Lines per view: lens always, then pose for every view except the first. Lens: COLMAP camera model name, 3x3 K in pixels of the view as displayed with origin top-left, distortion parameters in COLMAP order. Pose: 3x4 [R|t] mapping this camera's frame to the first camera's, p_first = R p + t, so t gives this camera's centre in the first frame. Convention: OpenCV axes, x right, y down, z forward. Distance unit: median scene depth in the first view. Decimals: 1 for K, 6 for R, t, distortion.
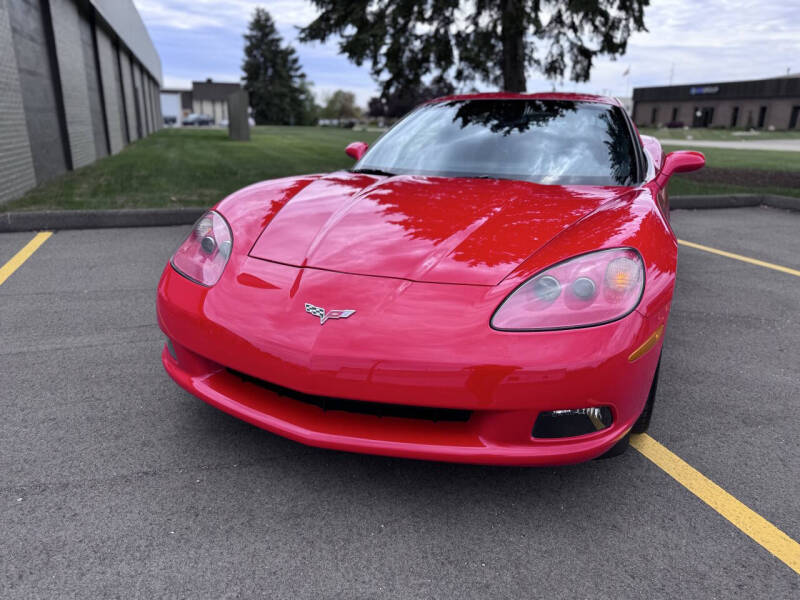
lens RADIAL K [[569.0, 0, 400.0], [0, 569.0, 300.0], [0, 0, 1]] dist [0.003566, -0.005558]
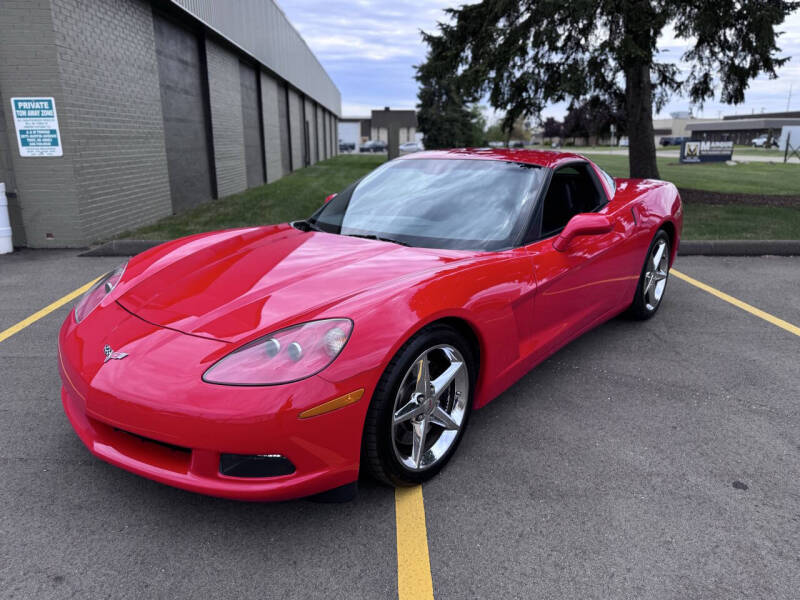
lens RADIAL K [[563.7, 0, 410.6], [0, 563.7, 303.5], [0, 0, 1]] dist [0.062730, -0.093239]
pose [[0.955594, 0.064590, -0.287521, 0.105554], [-0.071849, 0.997306, -0.014754, -0.014499], [0.285794, 0.034757, 0.957661, -0.005799]]
